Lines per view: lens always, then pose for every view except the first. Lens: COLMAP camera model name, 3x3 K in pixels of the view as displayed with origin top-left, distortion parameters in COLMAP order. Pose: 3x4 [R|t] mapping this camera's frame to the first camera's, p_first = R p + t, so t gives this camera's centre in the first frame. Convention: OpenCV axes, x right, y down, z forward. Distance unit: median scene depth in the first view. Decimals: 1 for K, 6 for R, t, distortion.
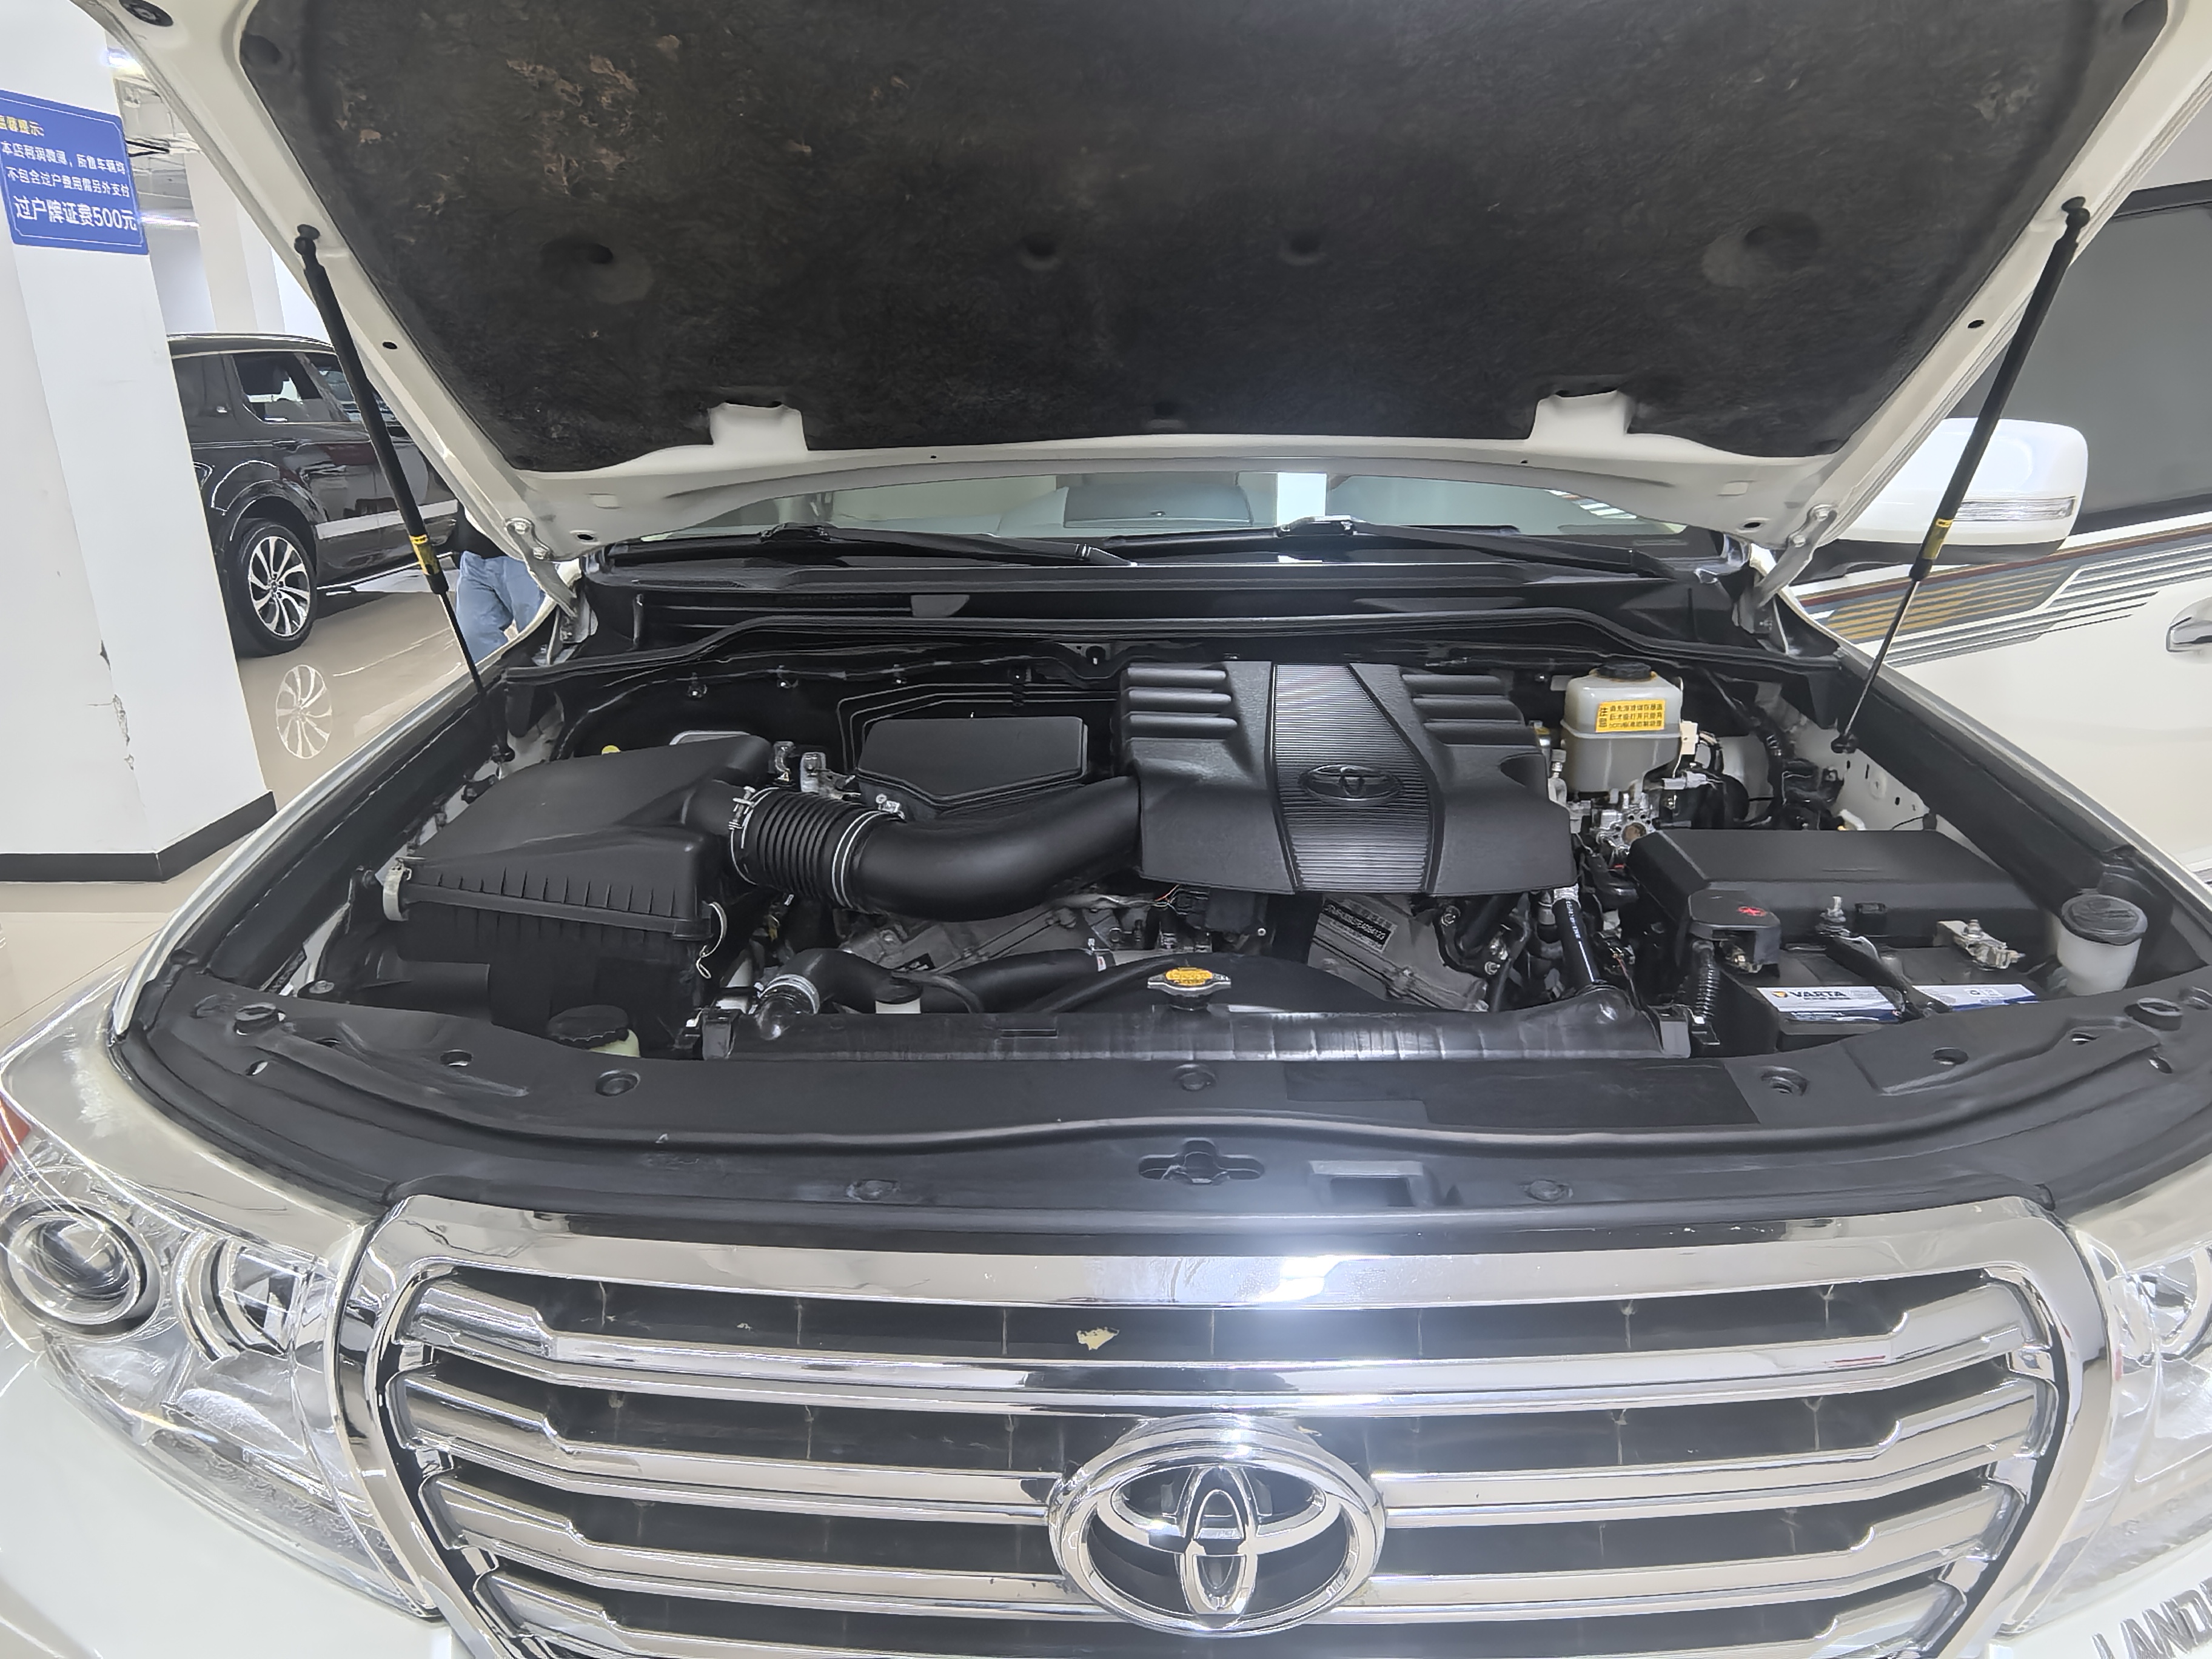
lens RADIAL K [[1456.7, 0, 1113.6], [0, 1456.7, 798.2], [0, 0, 1]] dist [-0.038111, 0.014547]
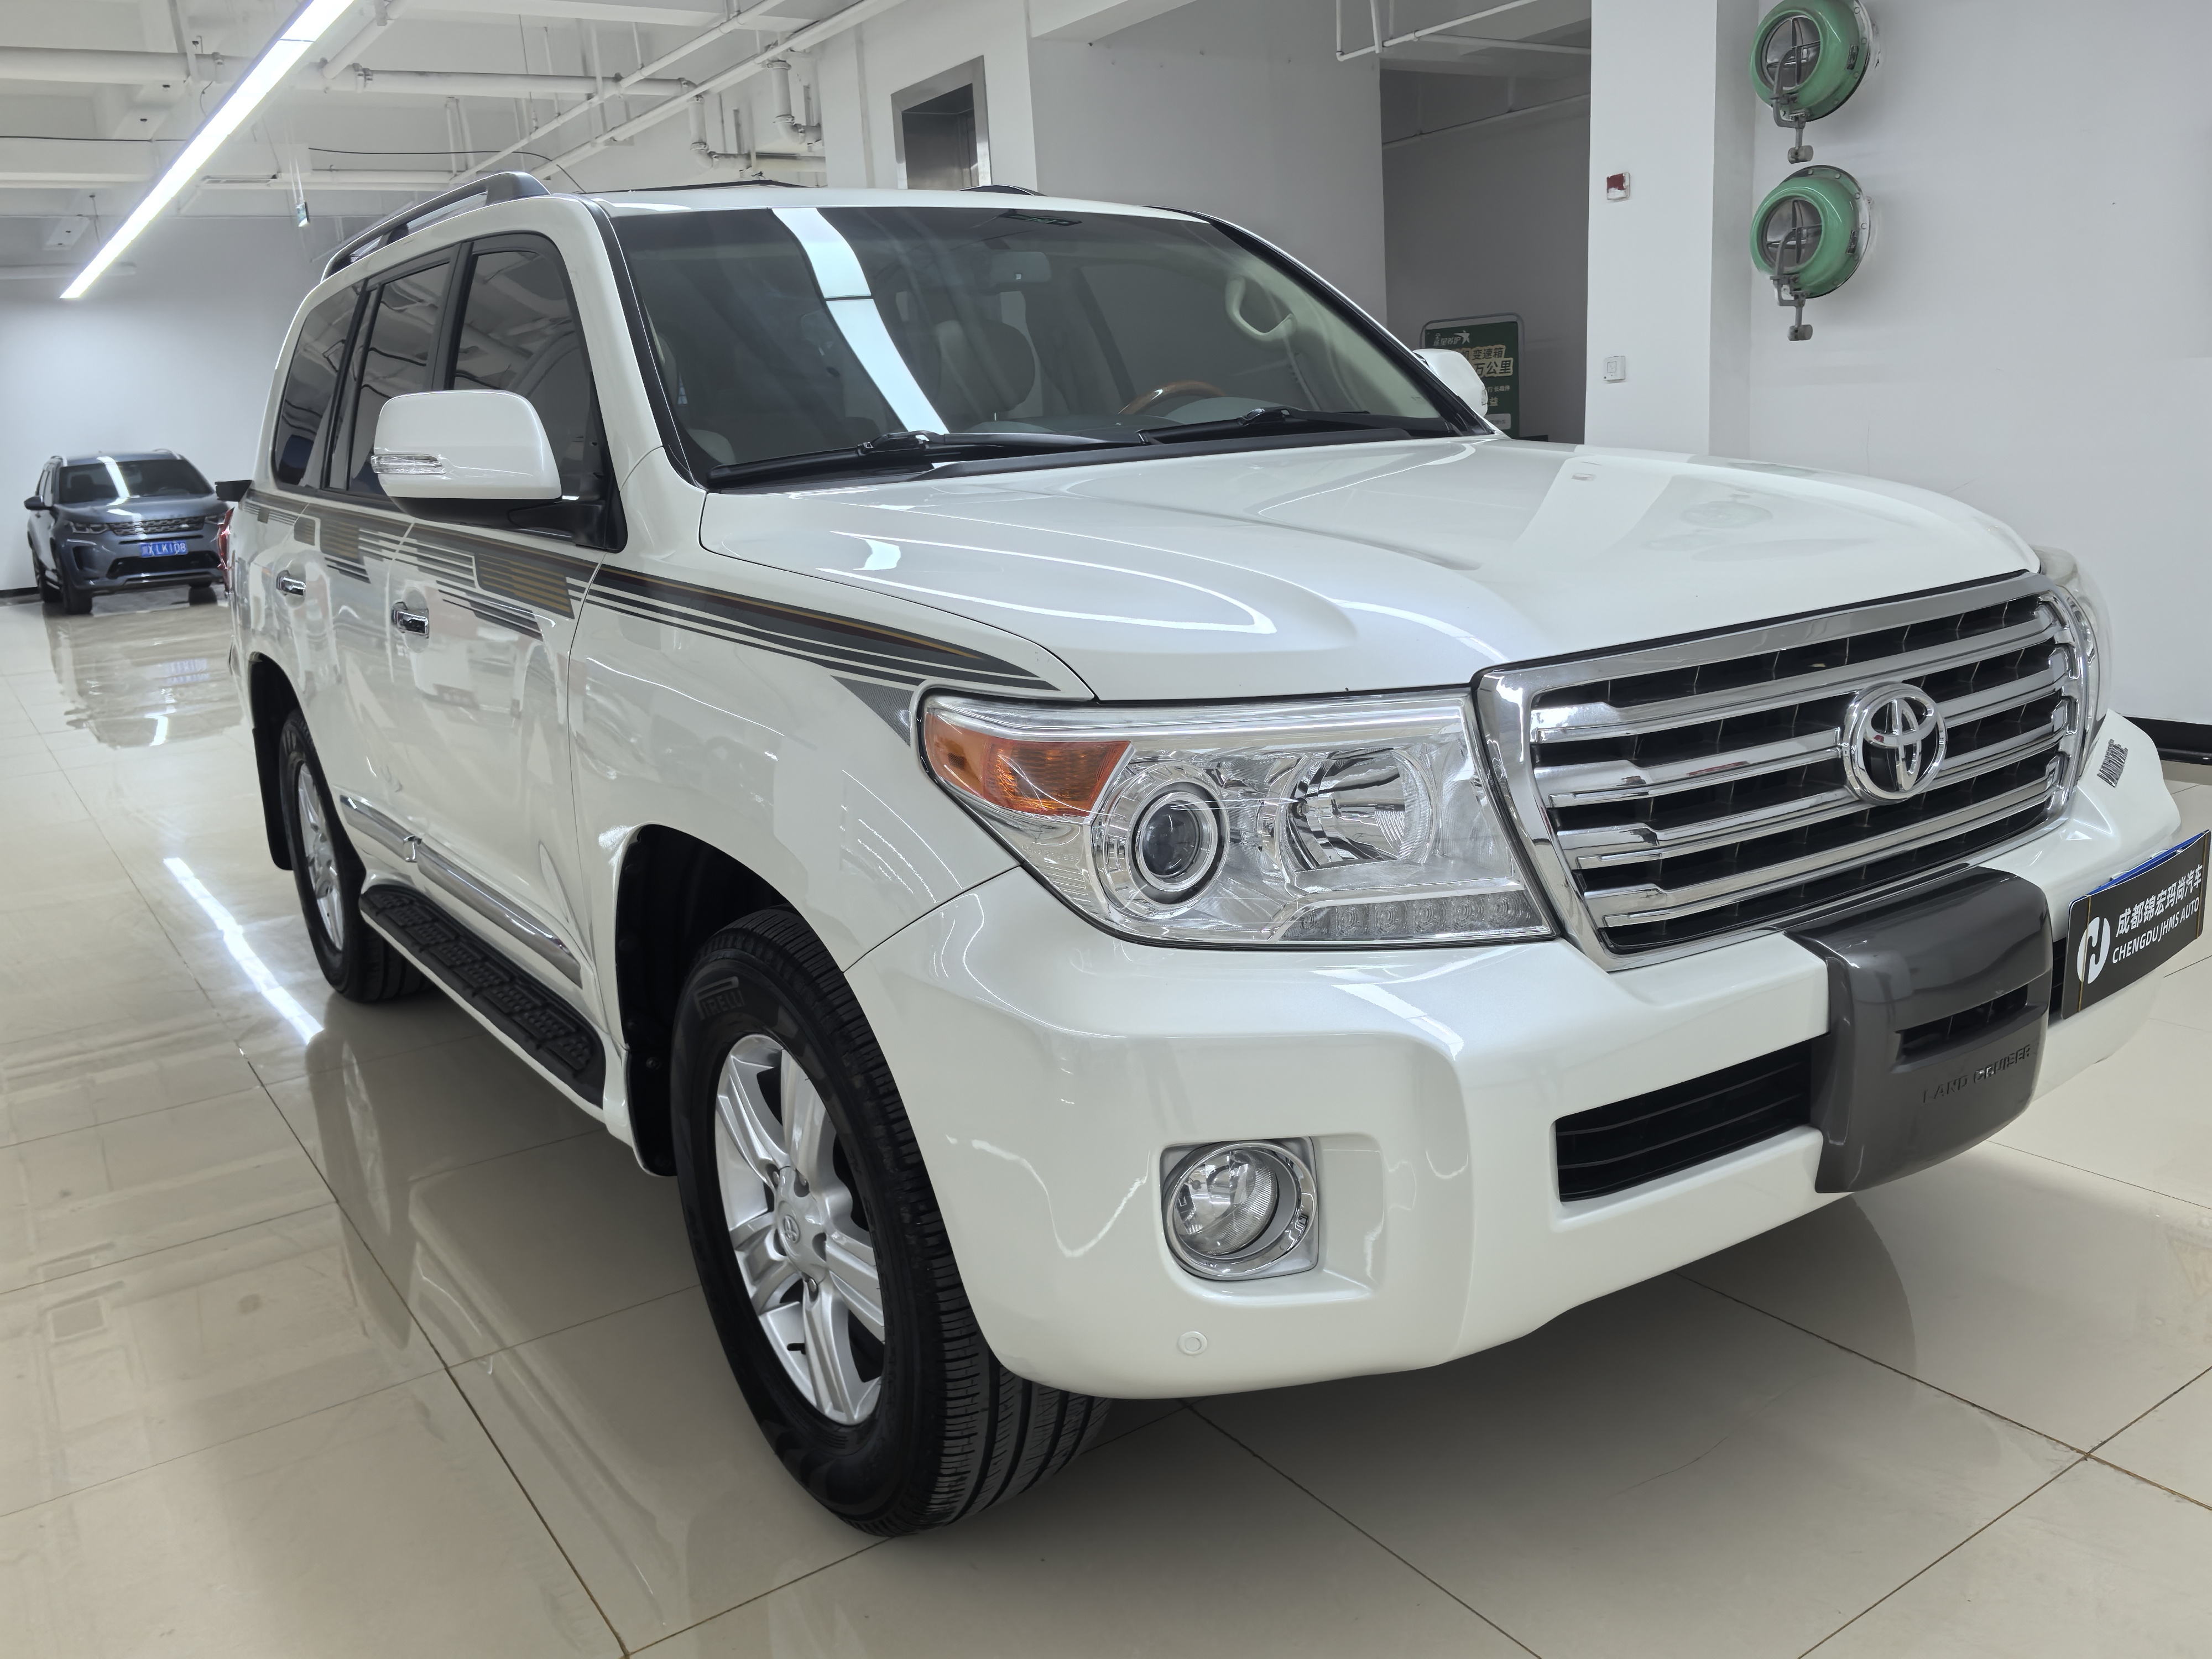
lens RADIAL K [[1757.8, 0, 1106.0], [0, 1757.8, 829.5], [0, 0, 1]] dist [0.026621, -0.042167]
pose [[0.813110, -0.160279, 0.559609, -0.388977], [0.219679, 0.974751, -0.040010, 0.084690], [-0.539067, 0.155467, 0.827790, -0.073645]]
